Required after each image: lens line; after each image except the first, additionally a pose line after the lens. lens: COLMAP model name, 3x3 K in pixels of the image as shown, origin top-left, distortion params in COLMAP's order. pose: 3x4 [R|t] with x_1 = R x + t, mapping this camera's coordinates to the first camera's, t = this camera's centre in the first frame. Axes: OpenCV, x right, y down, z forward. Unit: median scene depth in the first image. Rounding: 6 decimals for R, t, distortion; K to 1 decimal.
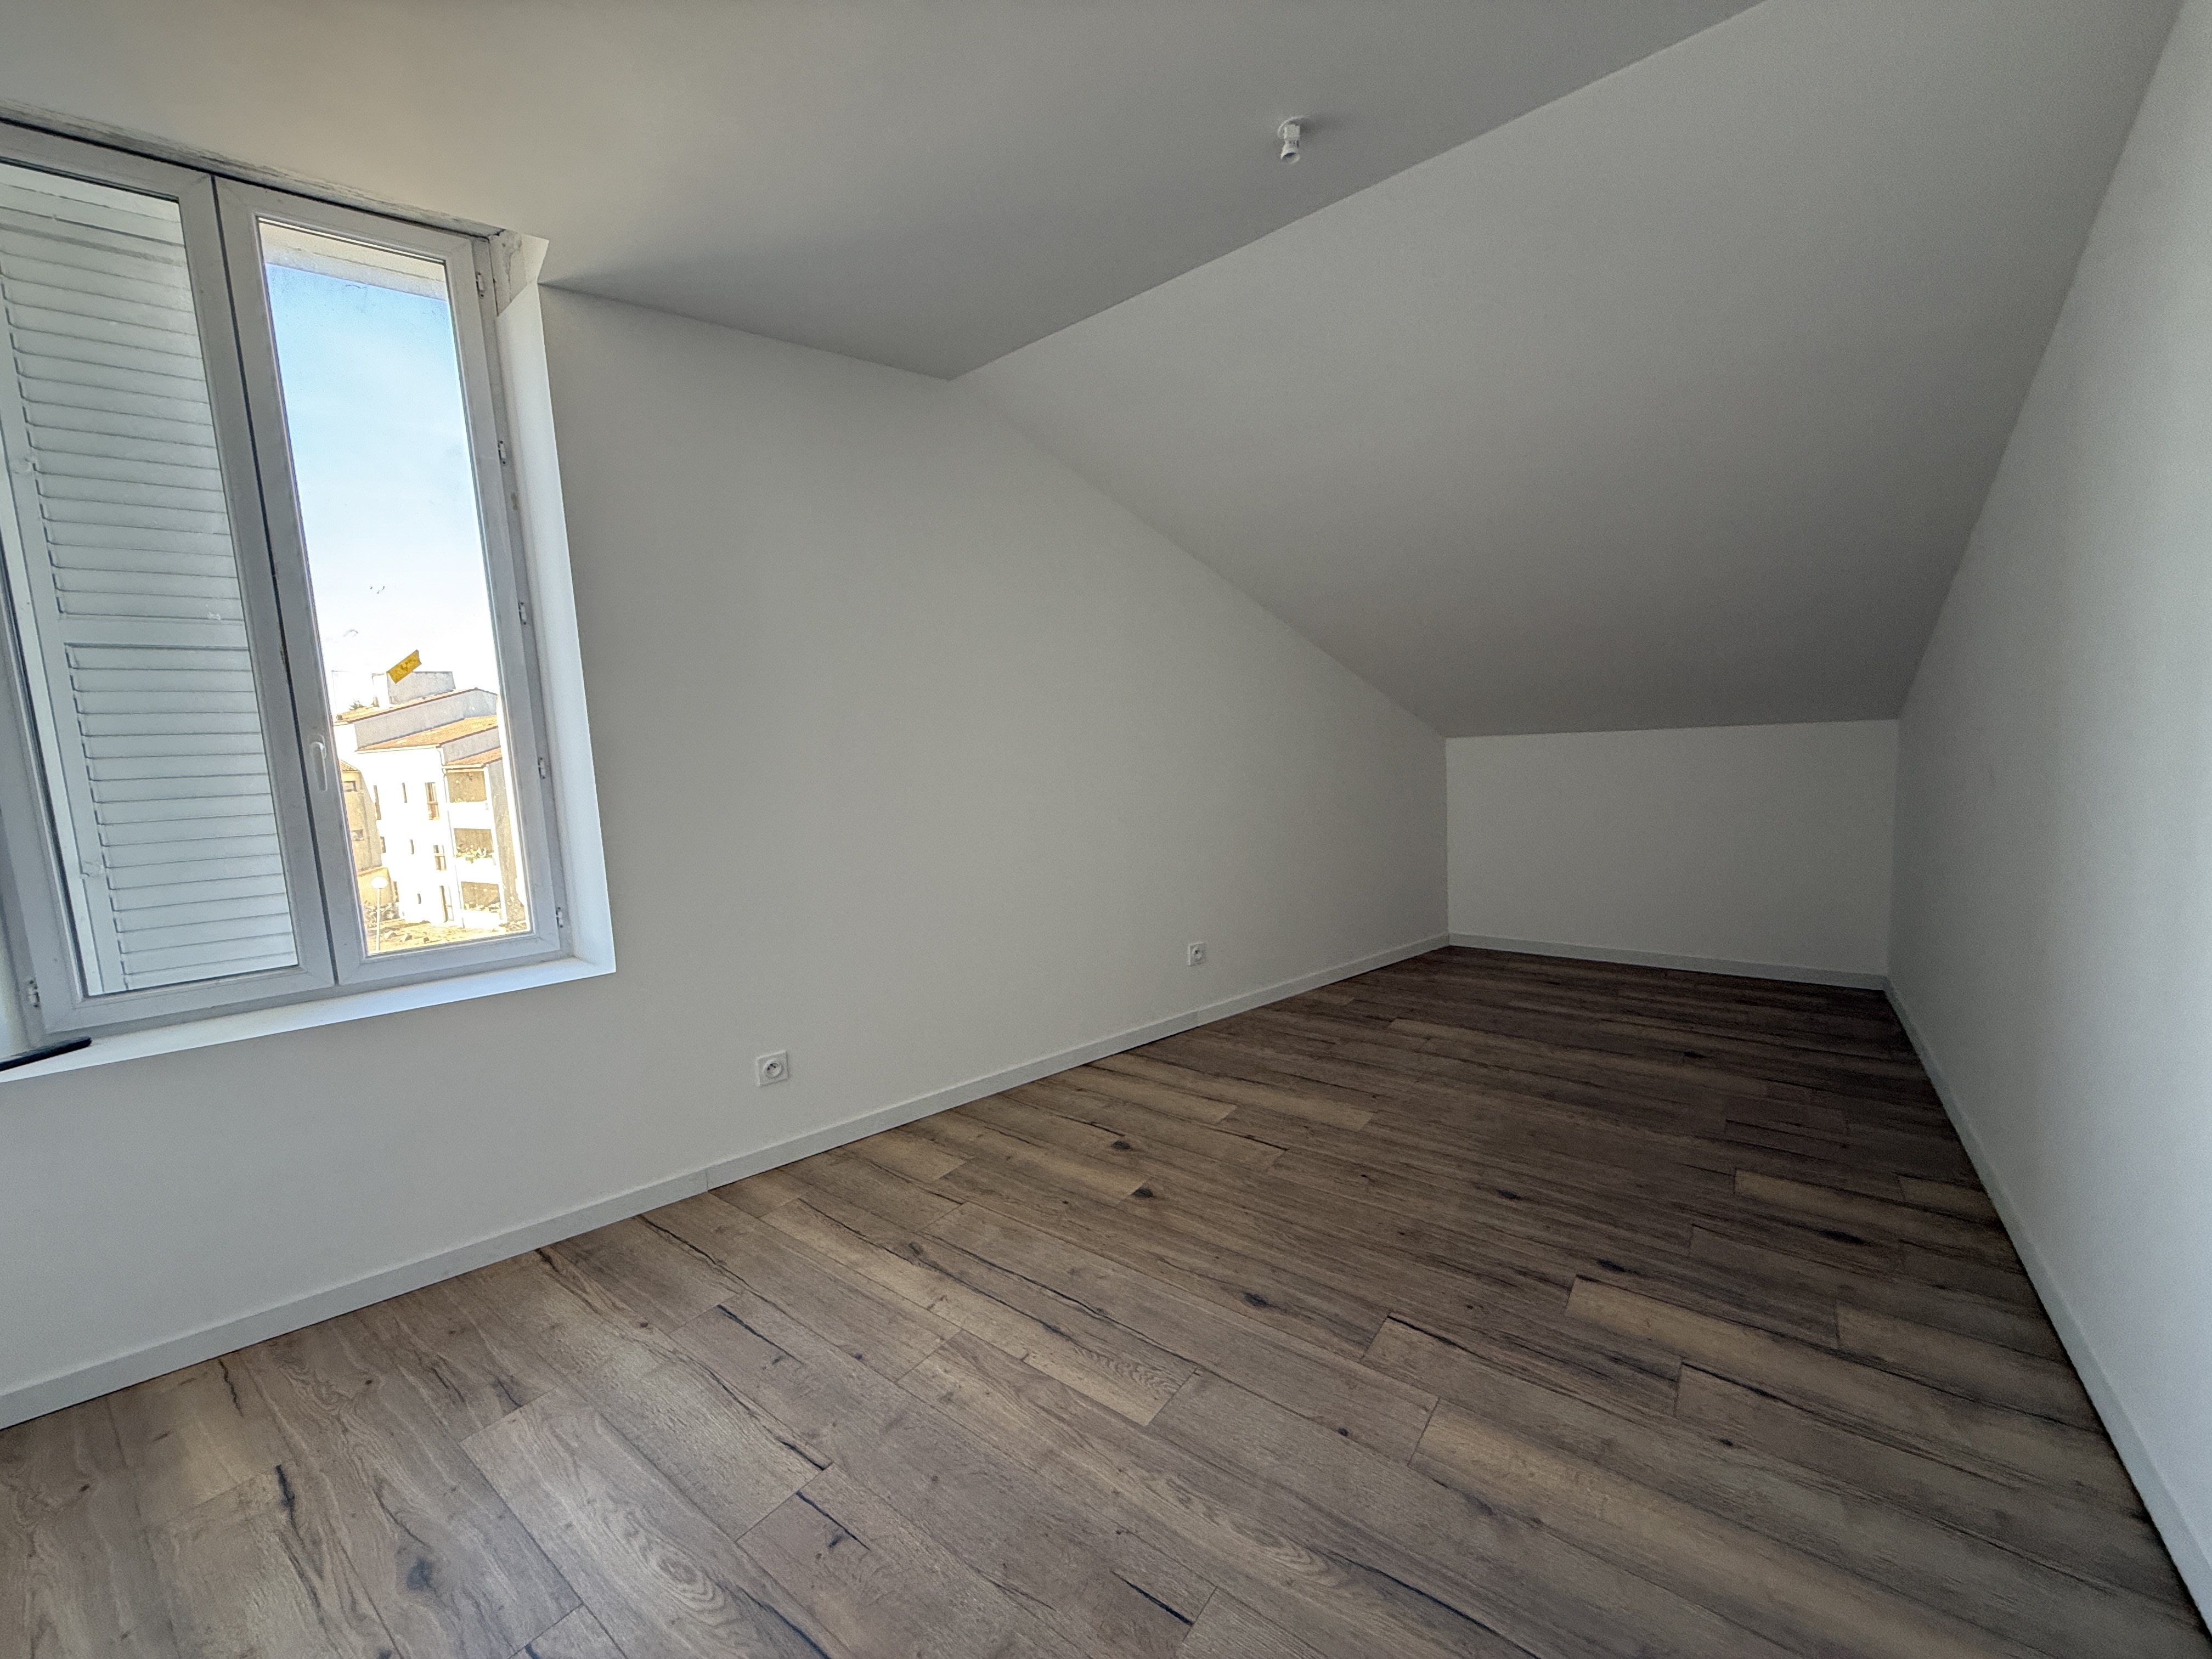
lens RADIAL K [[871.4, 0, 1106.0], [0, 871.4, 829.5], [0, 0, 1]] dist [0.000215, 0.000276]
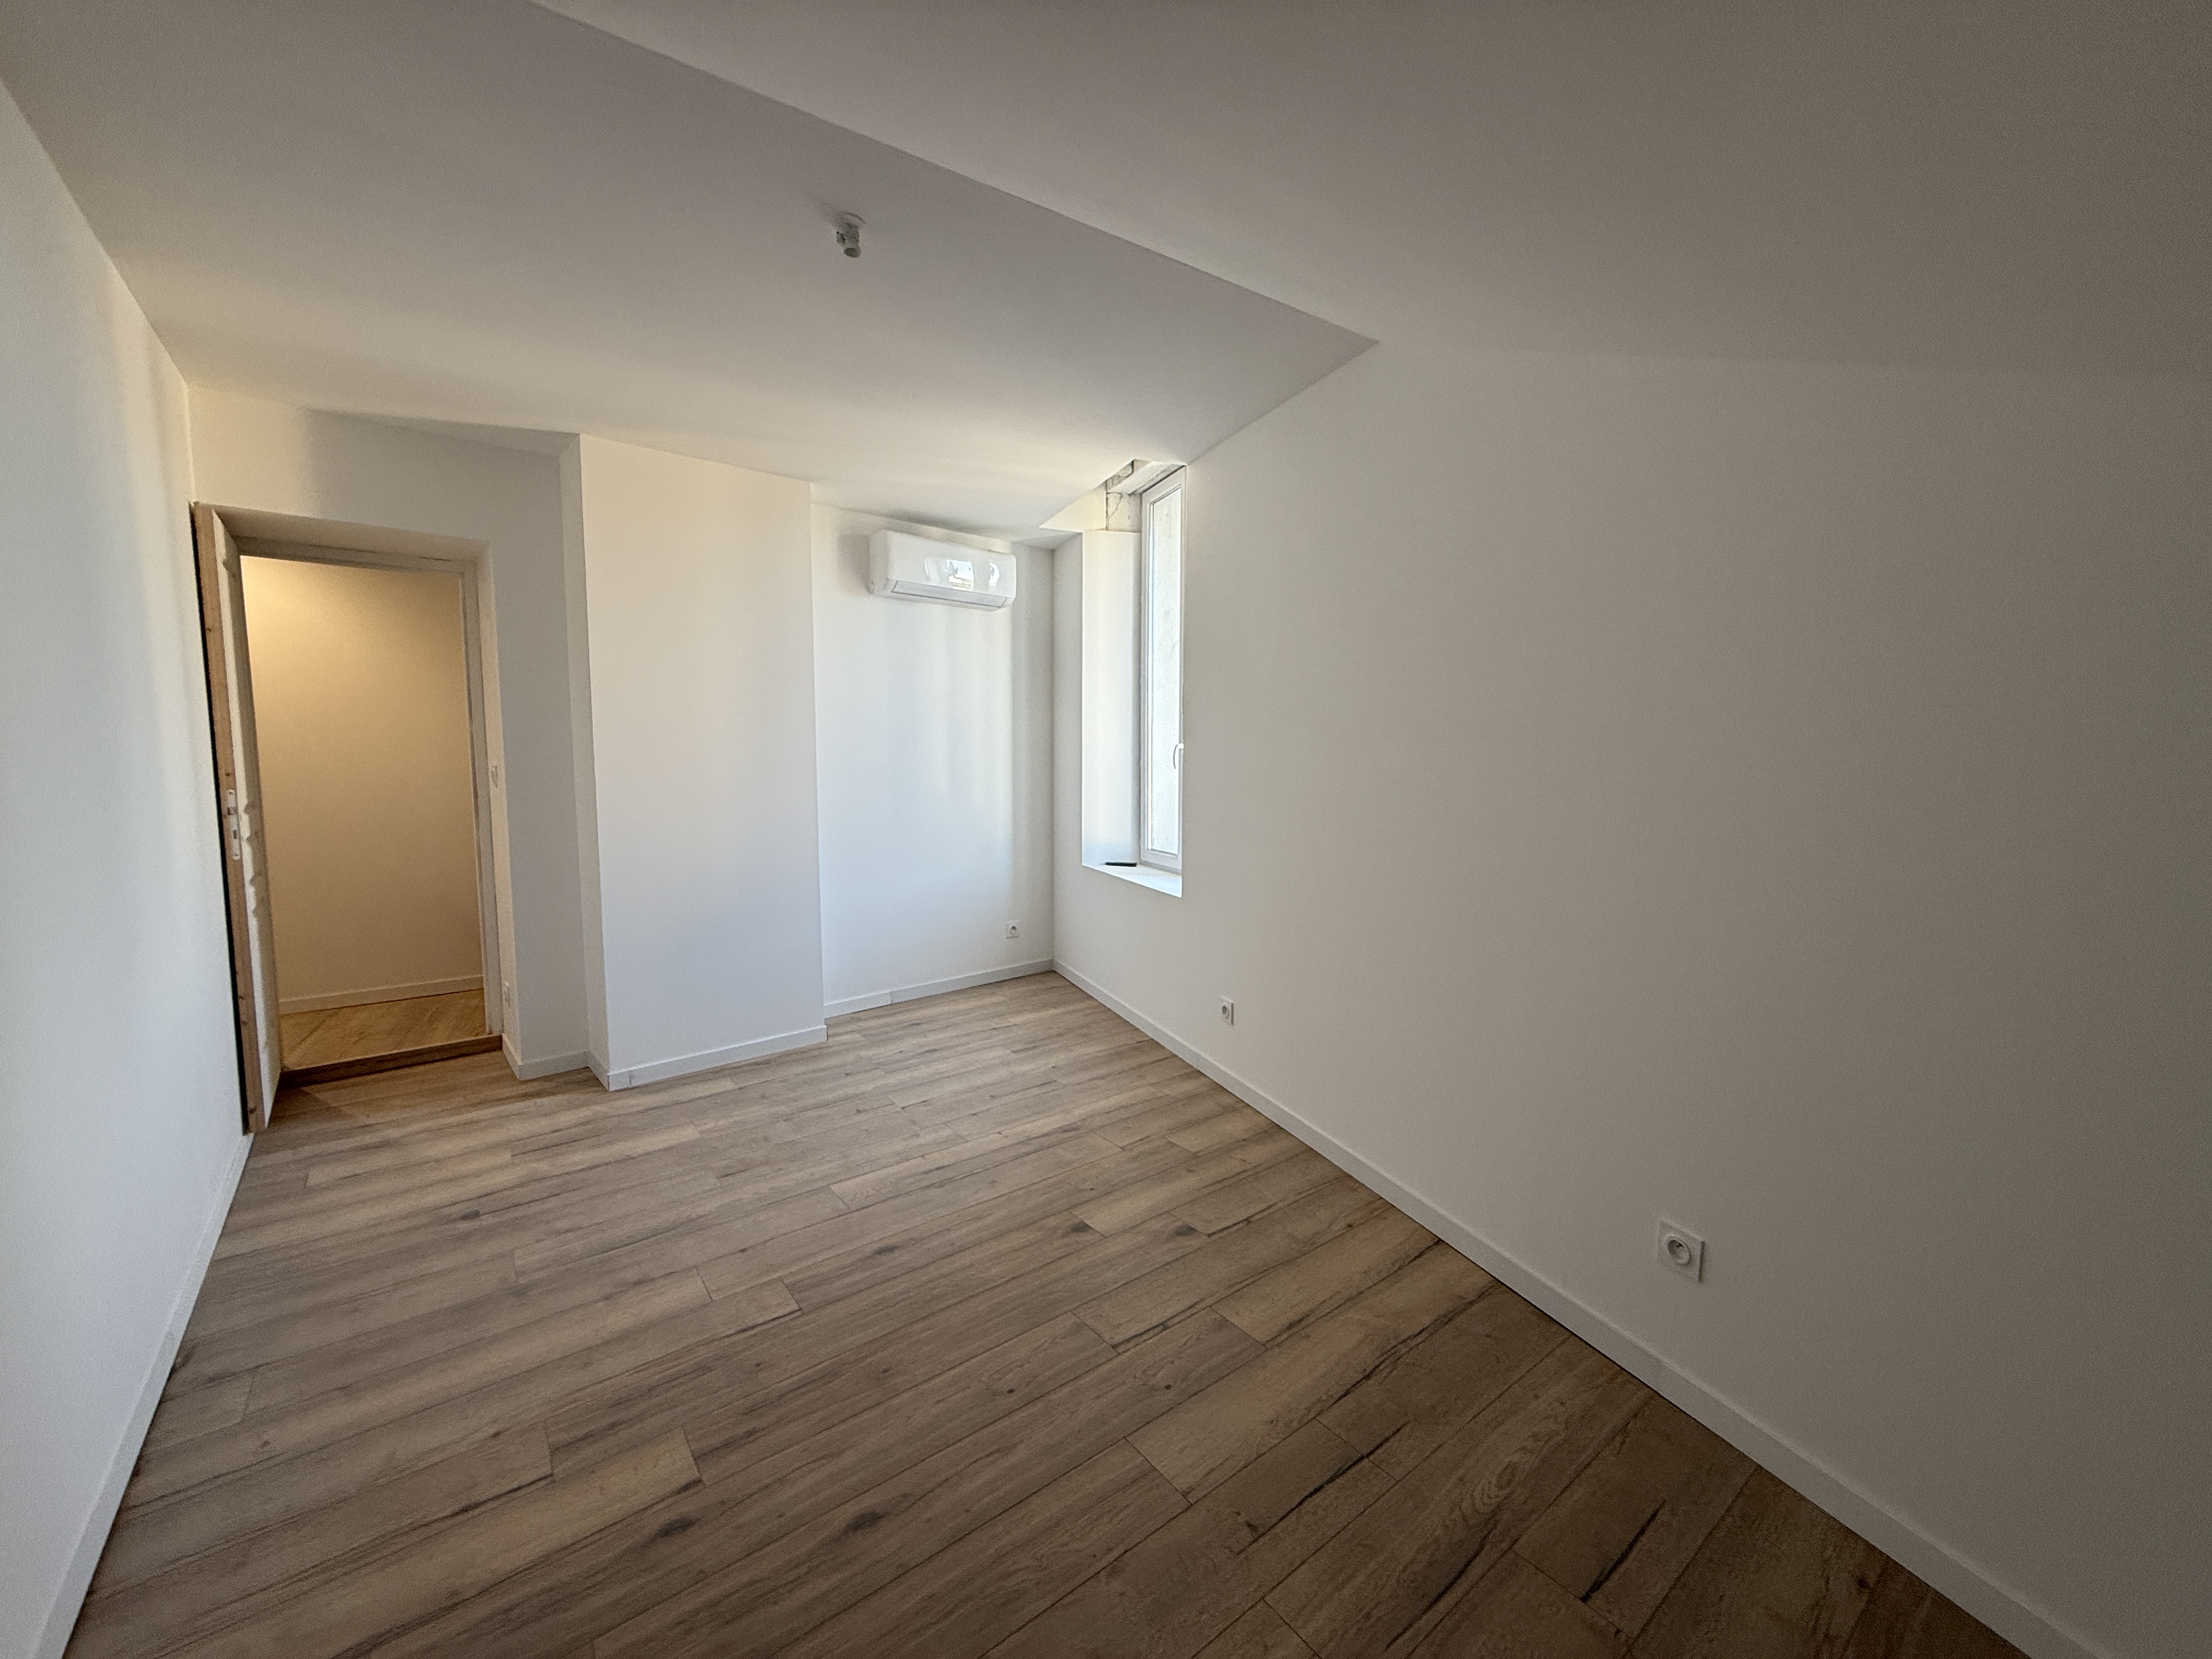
lens RADIAL K [[871.4, 0, 1106.0], [0, 871.4, 829.5], [0, 0, 1]] dist [0.000215, 0.000276]
pose [[-0.268141, 0.134428, -0.953955, 1.162768], [-0.089716, 0.982429, 0.163658, -0.246237], [0.959193, 0.129468, -0.251370, 1.532459]]
